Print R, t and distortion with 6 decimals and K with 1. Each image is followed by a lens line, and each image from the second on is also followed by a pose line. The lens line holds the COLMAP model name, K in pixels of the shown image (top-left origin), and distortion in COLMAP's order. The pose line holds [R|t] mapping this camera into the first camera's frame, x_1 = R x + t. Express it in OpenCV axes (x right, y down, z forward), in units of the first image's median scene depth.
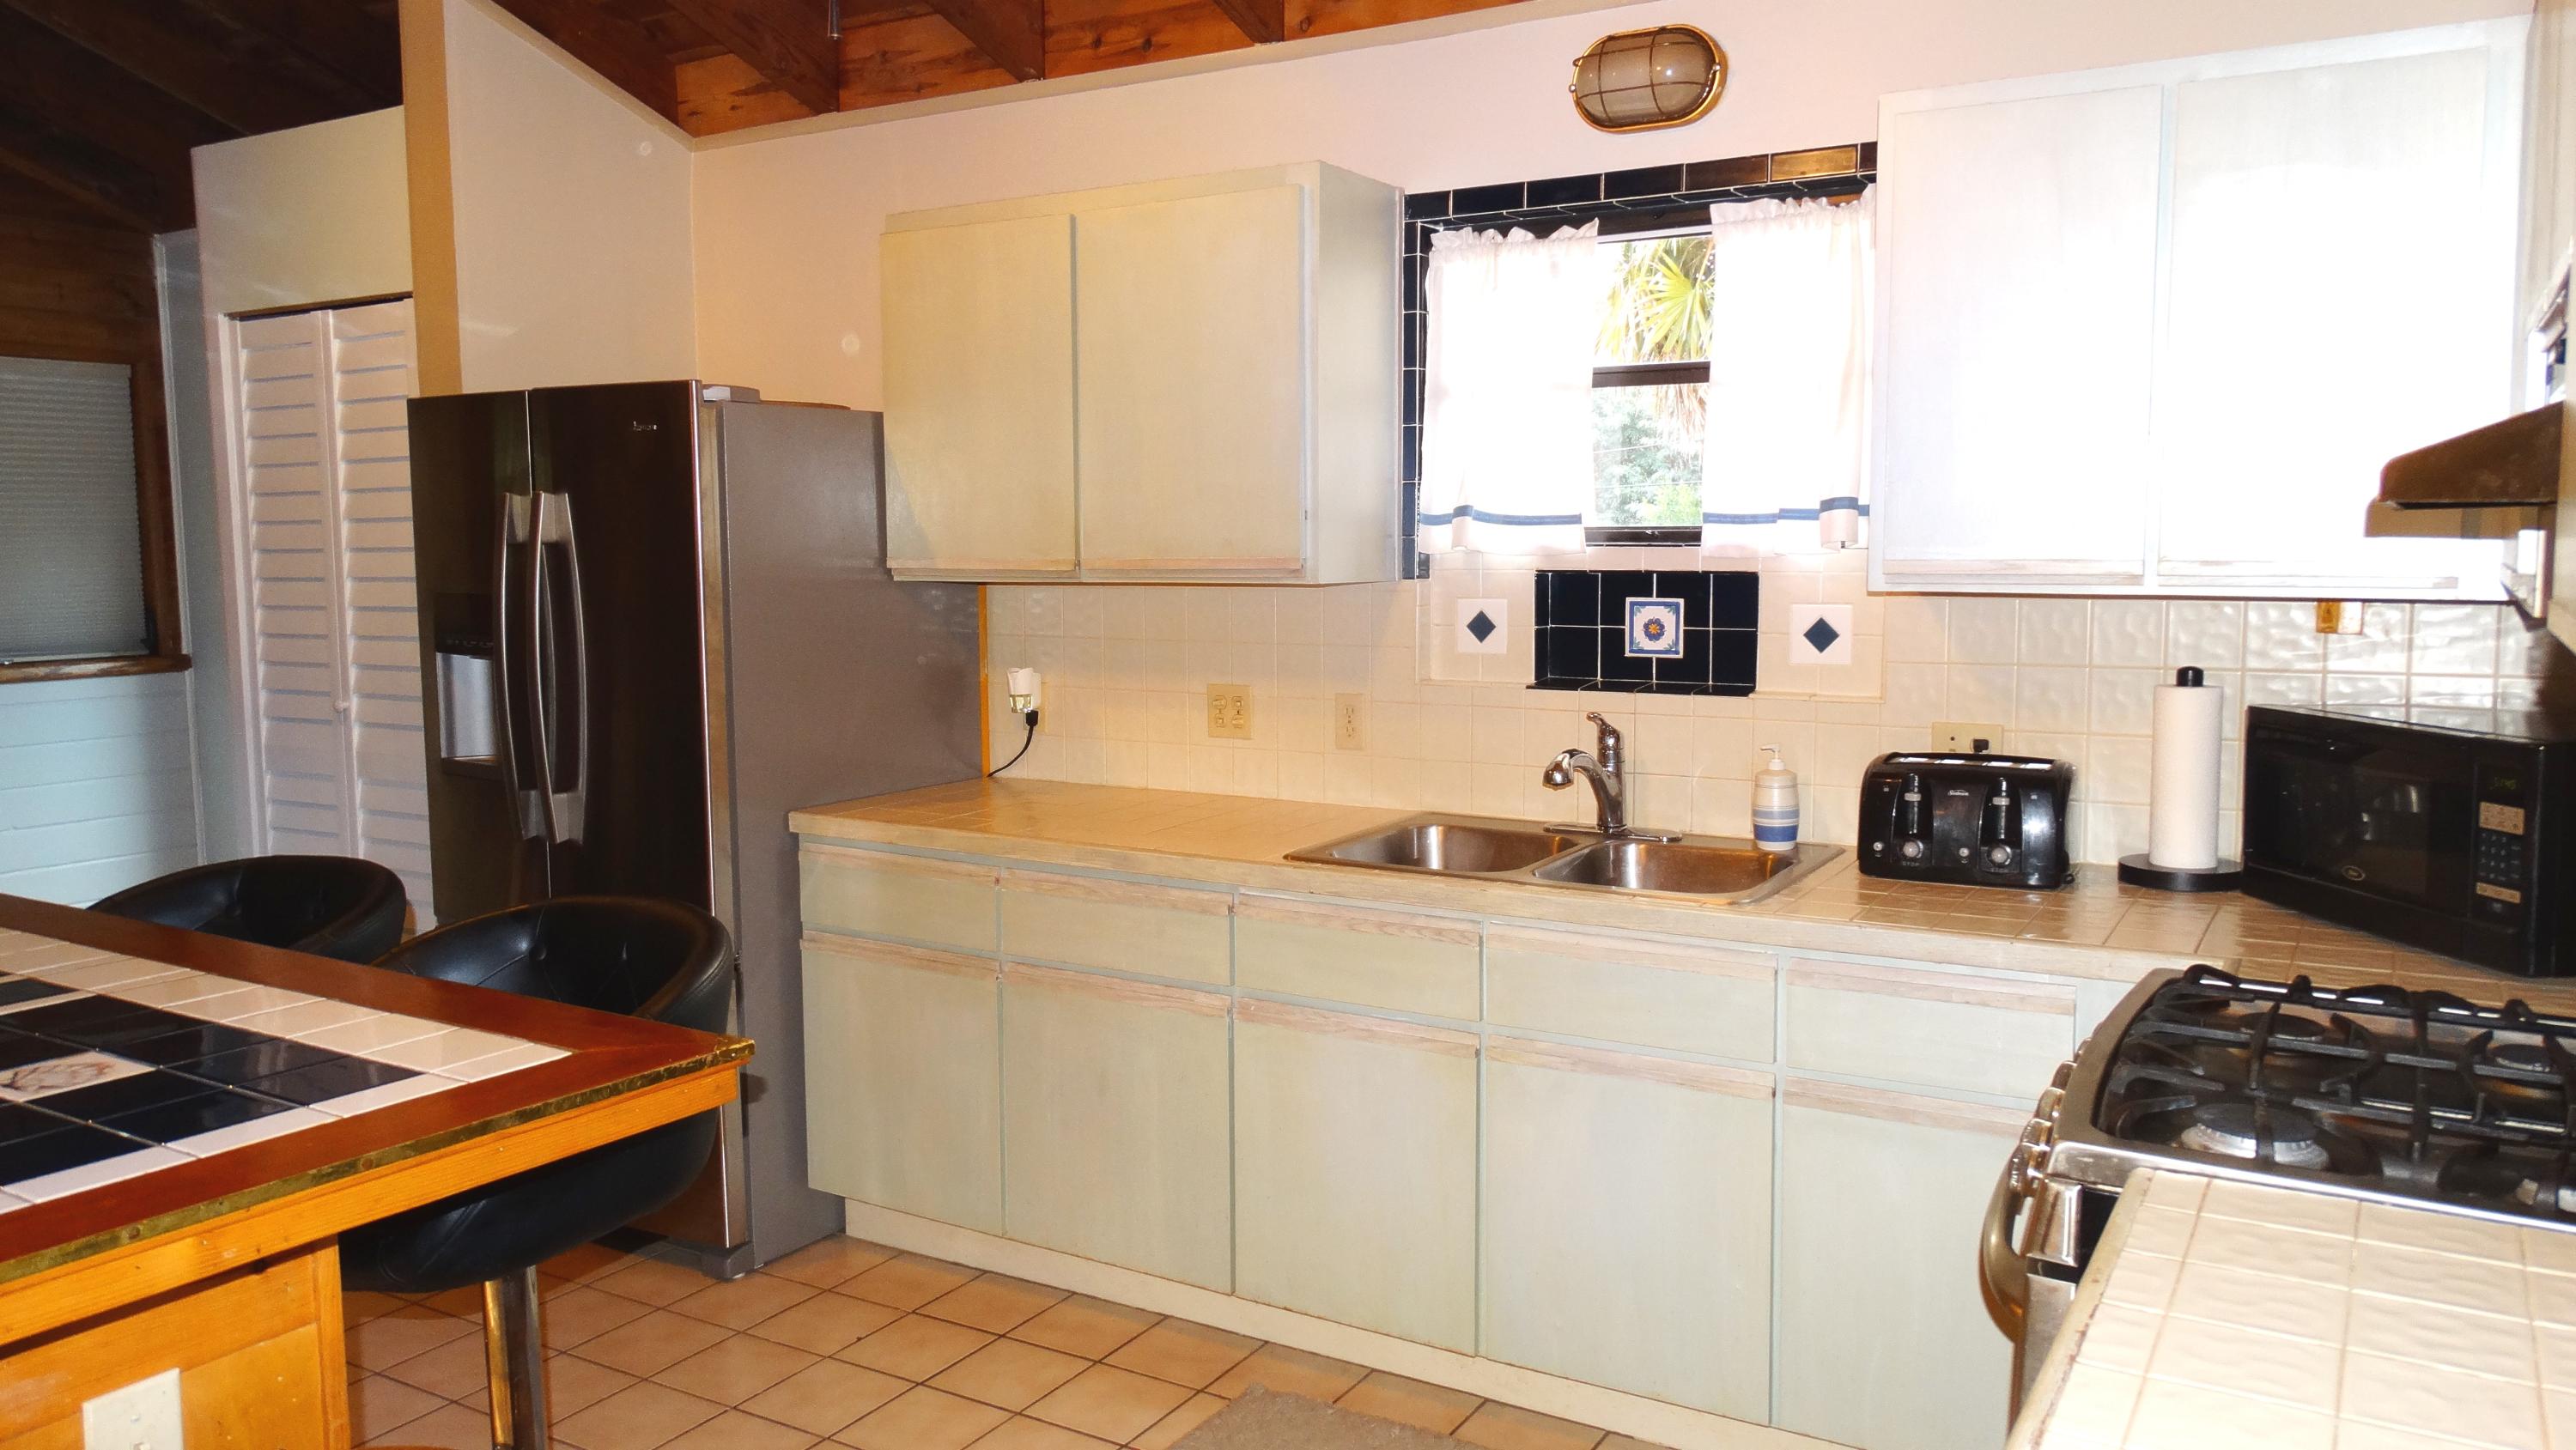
lens RADIAL K [[1871.5, 0, 1277.3], [0, 1871.5, 705.0], [0, 0, 1]] dist [0.001716, -0.001174]
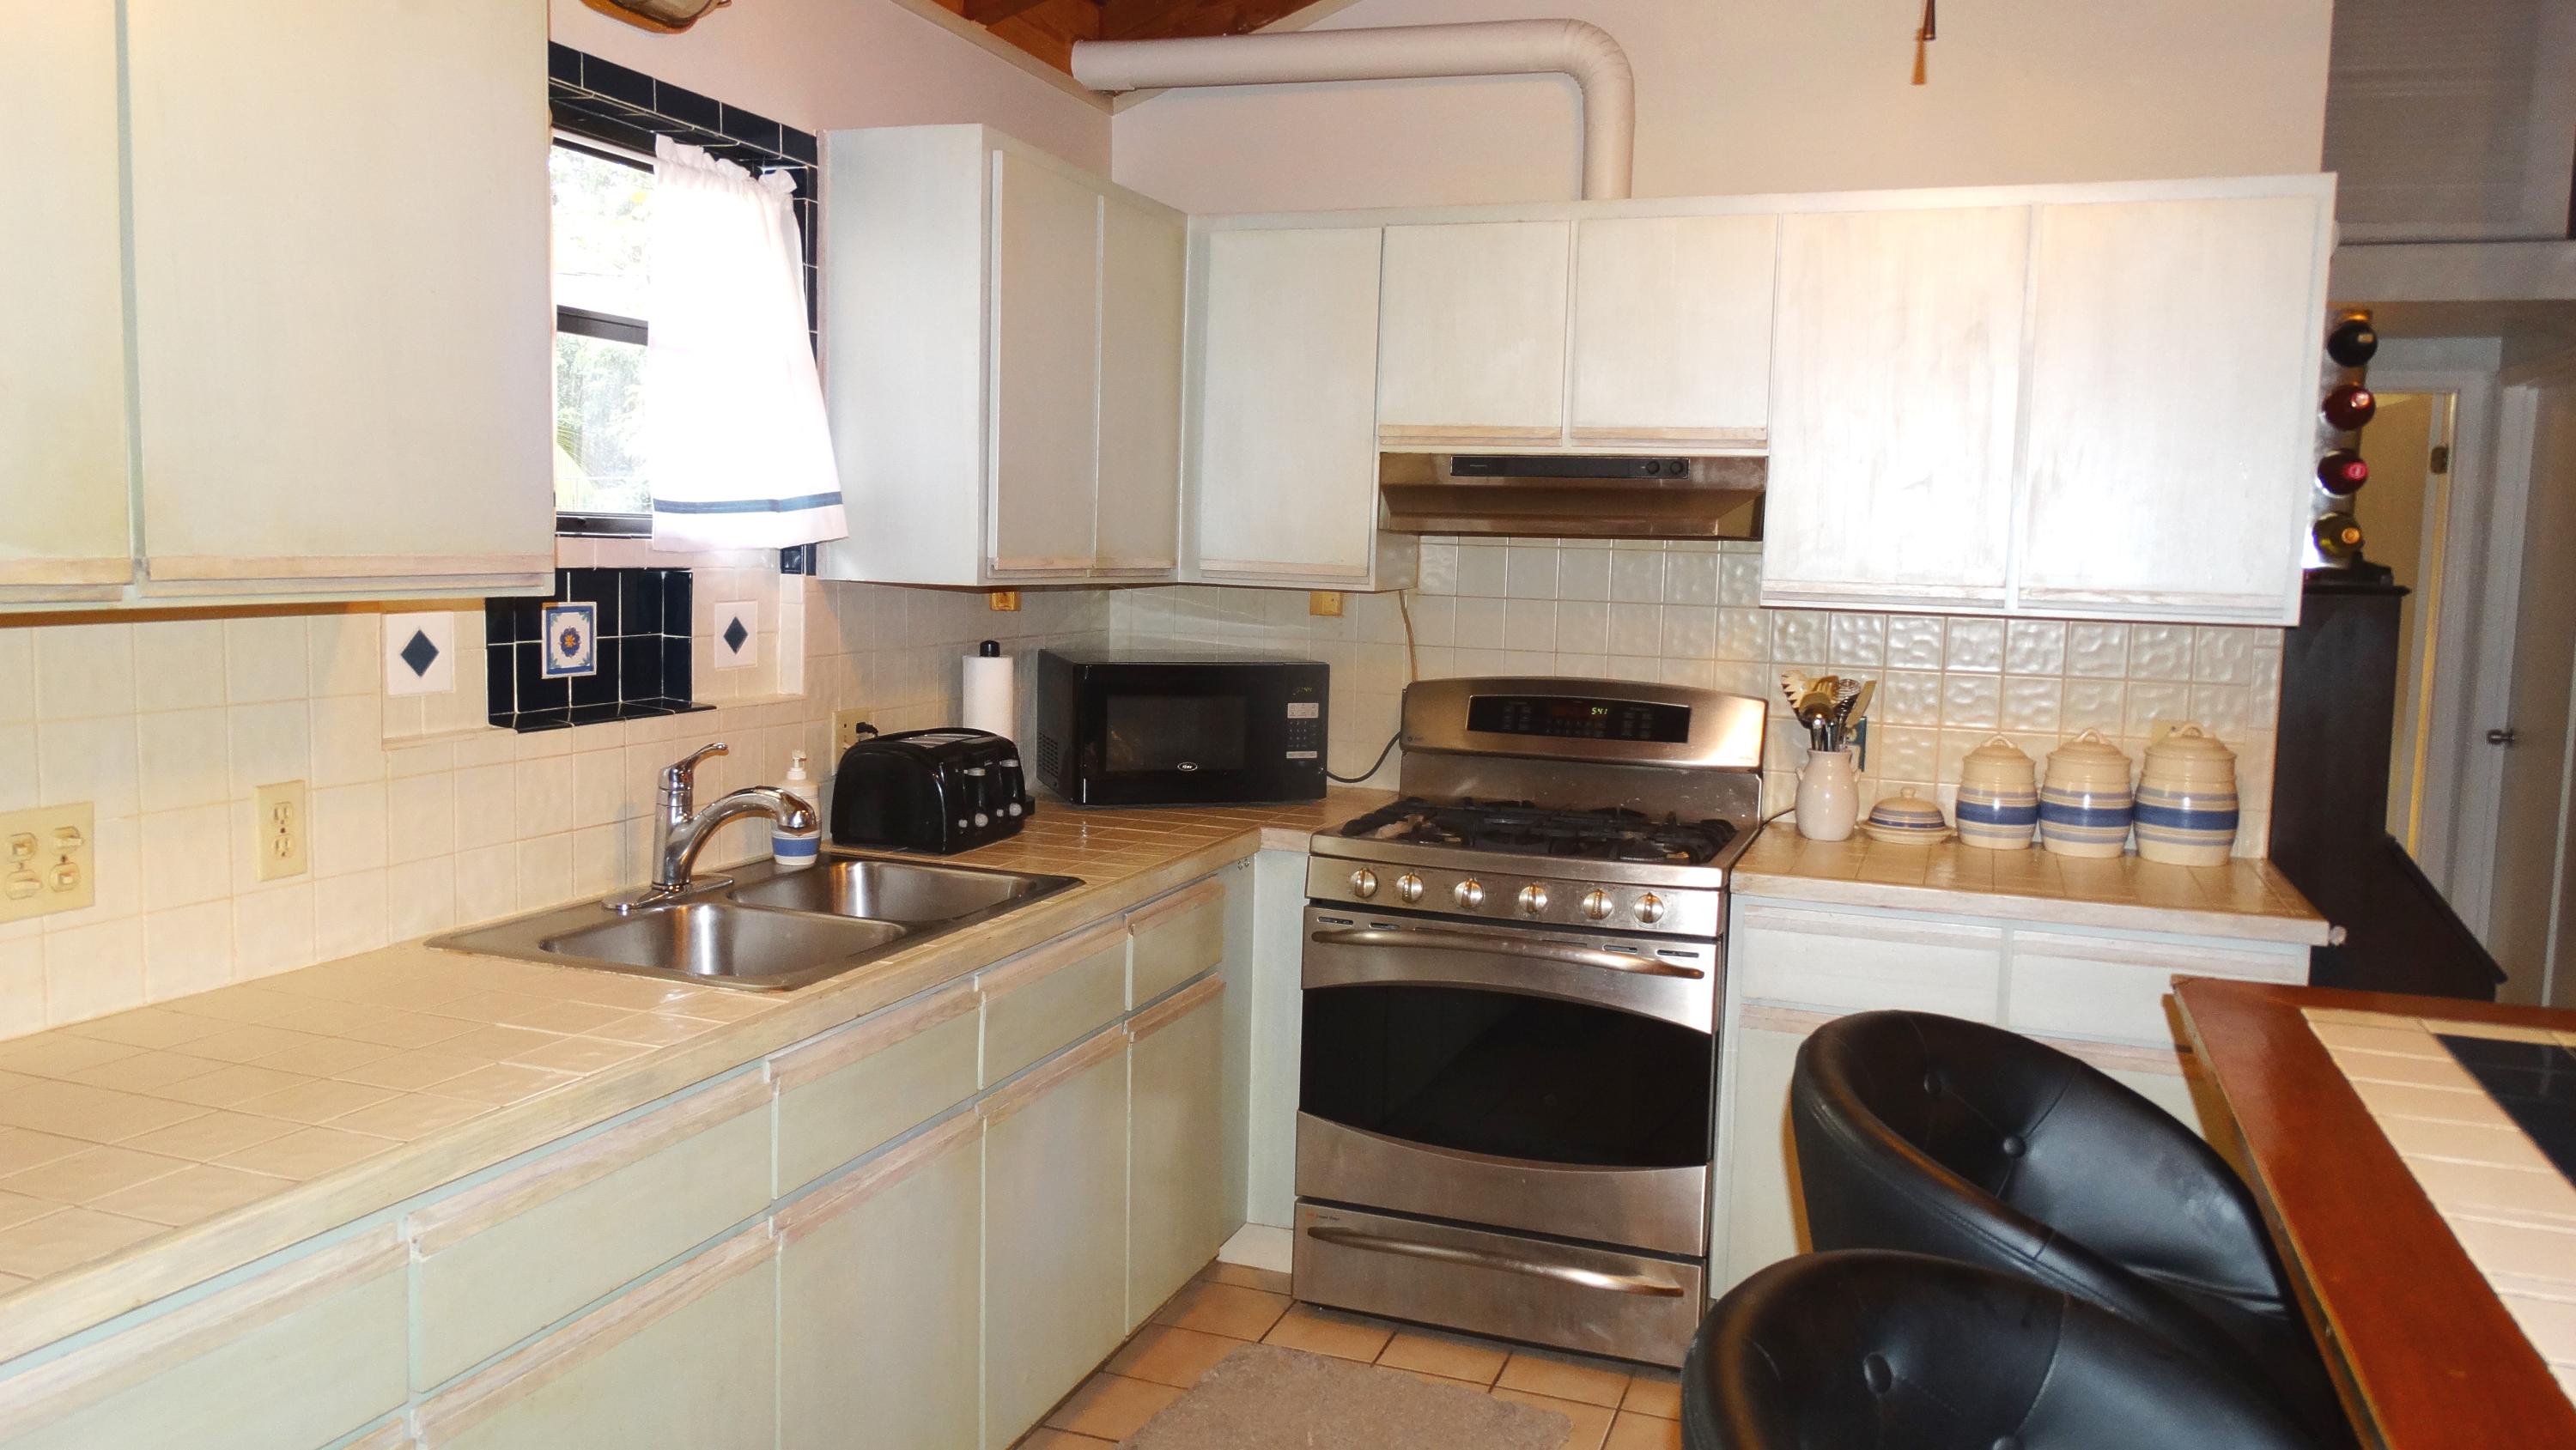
lens RADIAL K [[1871.5, 0, 1277.3], [0, 1871.5, 705.0], [0, 0, 1]] dist [0.001716, -0.001174]
pose [[-0.190218, -0.082984, 0.978229, -0.636175], [0.068865, 0.992839, 0.097614, -0.070850], [-0.979324, 0.085933, -0.183141, 0.857387]]
